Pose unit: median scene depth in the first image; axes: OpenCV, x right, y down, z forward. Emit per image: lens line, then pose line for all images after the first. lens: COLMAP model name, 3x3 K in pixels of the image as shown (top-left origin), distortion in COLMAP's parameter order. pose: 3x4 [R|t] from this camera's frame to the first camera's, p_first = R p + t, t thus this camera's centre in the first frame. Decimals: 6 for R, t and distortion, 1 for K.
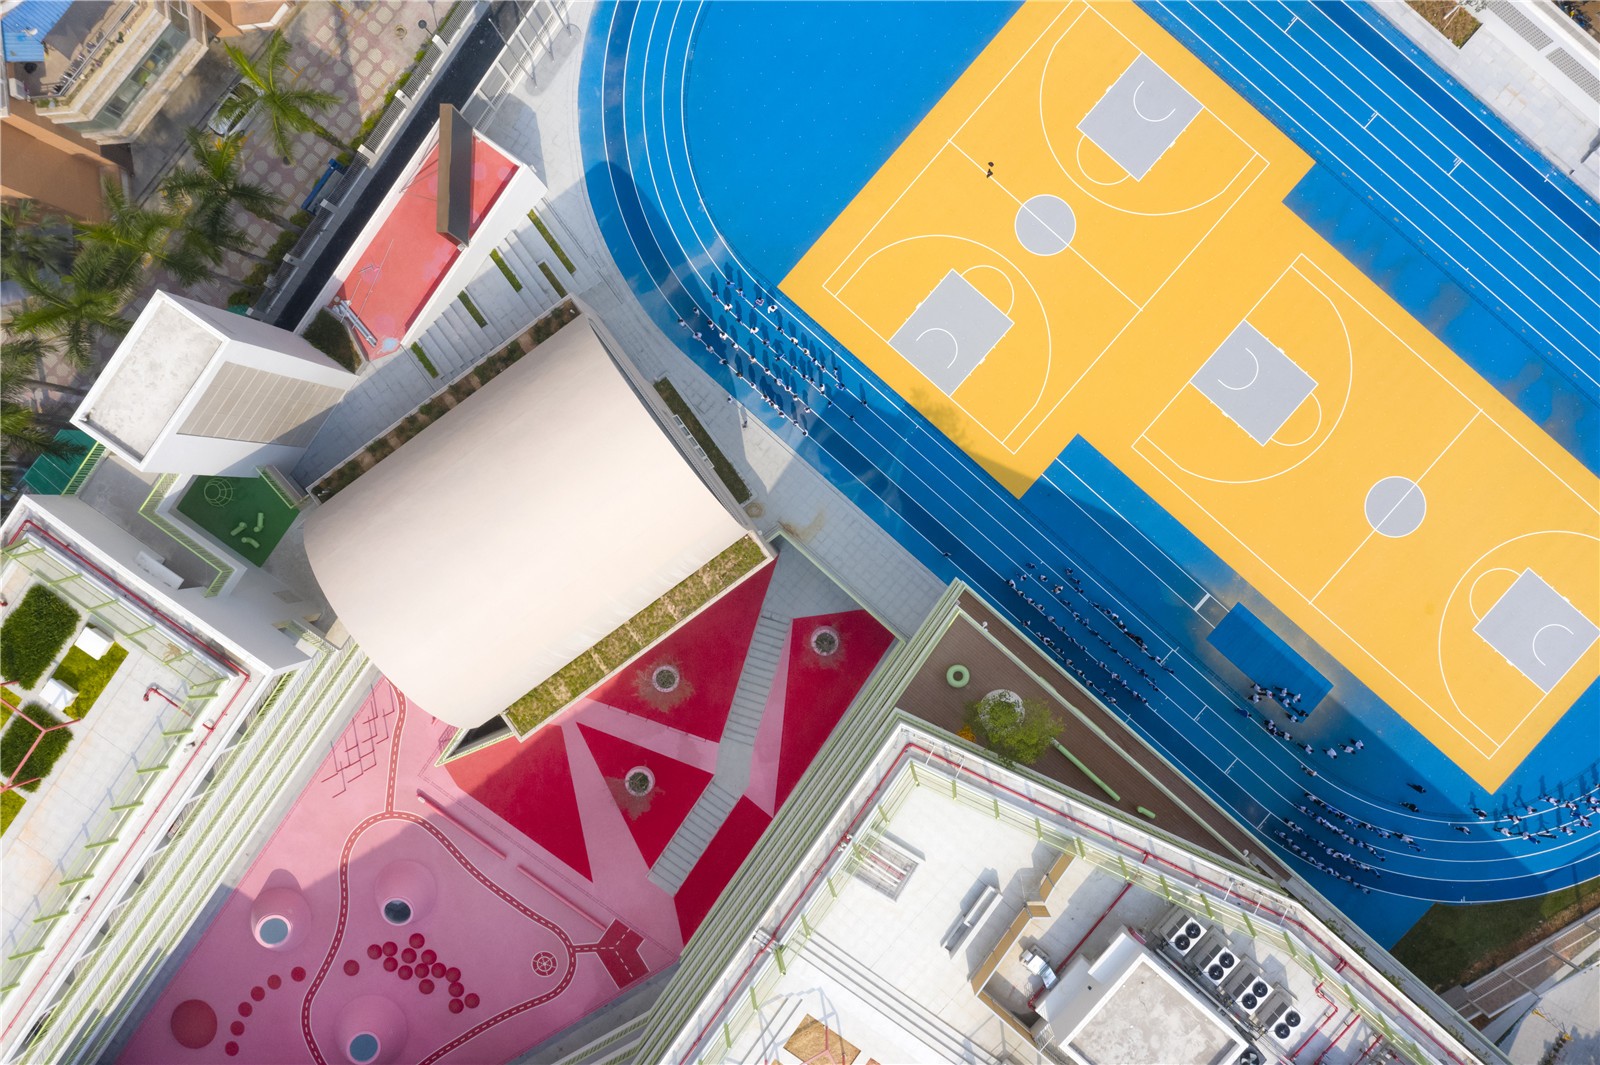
lens RADIAL K [[1311.9, 0, 800.0], [0, 1311.9, 532.5], [0, 0, 1]] dist [0.006350, 0.001416]
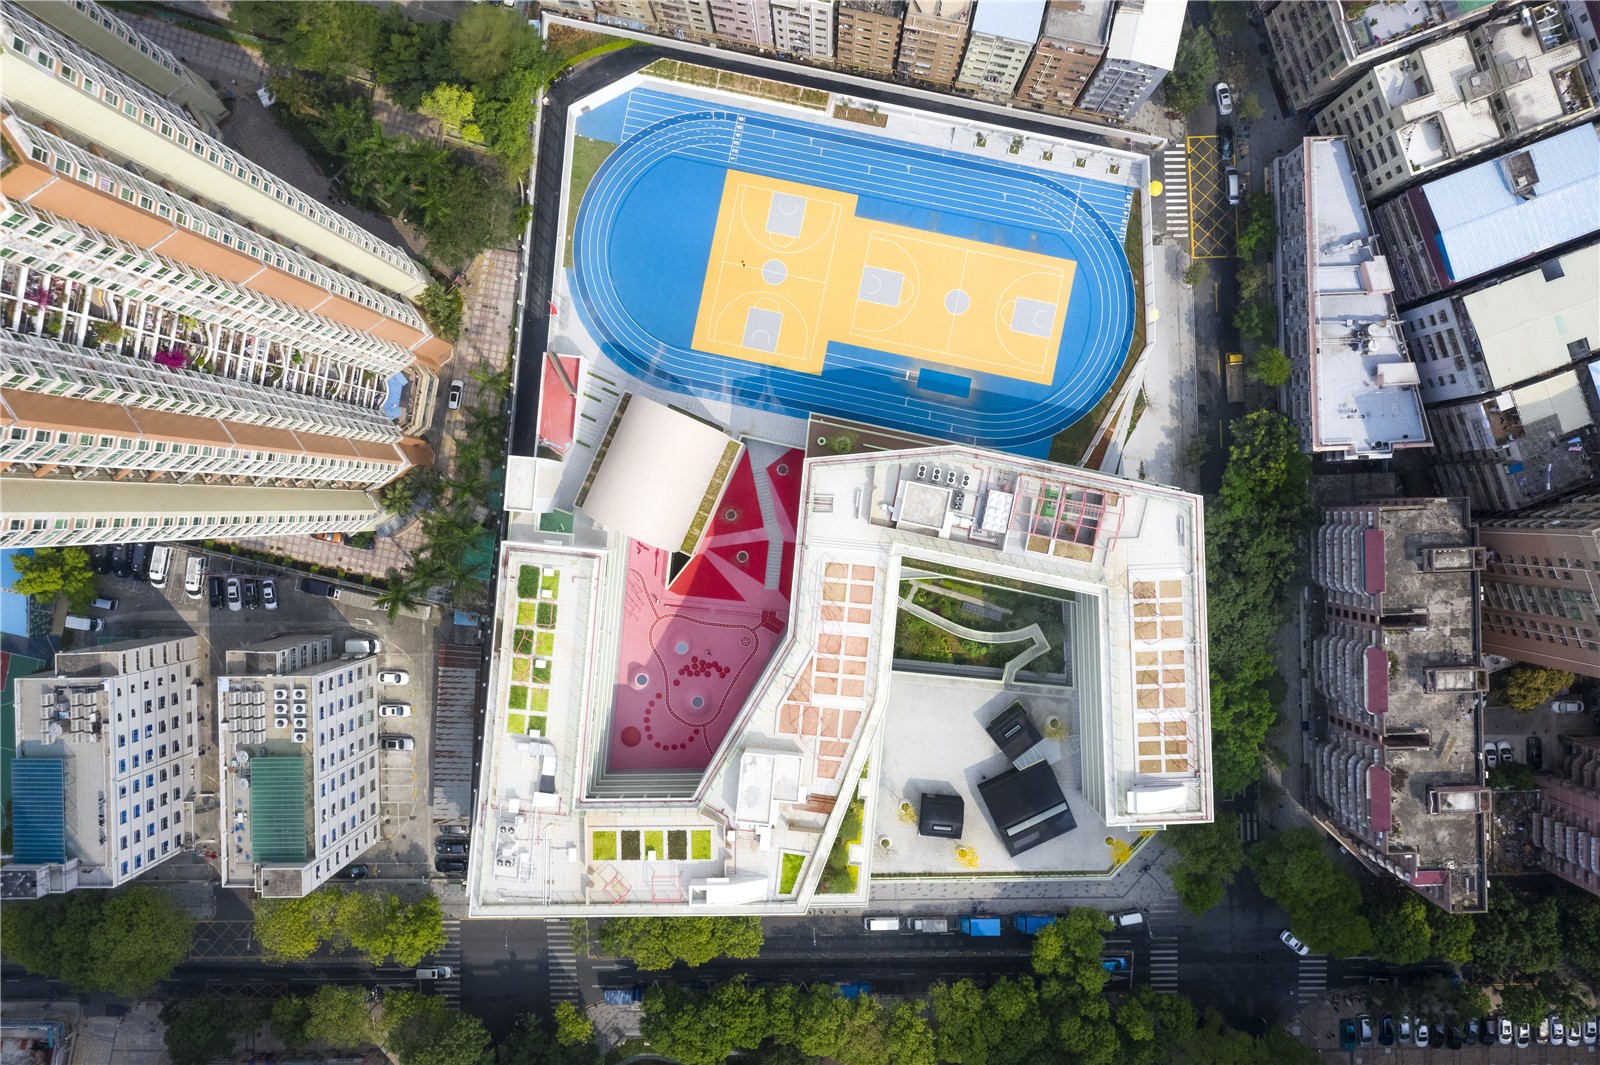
lens RADIAL K [[1311.9, 0, 800.0], [0, 1311.9, 532.5], [0, 0, 1]] dist [0.006350, 0.001416]
pose [[0.869775, -0.493419, -0.005360, 0.003220], [0.493286, 0.869717, -0.016178, 0.254588], [0.012645, 0.011427, 0.999855, -1.466245]]
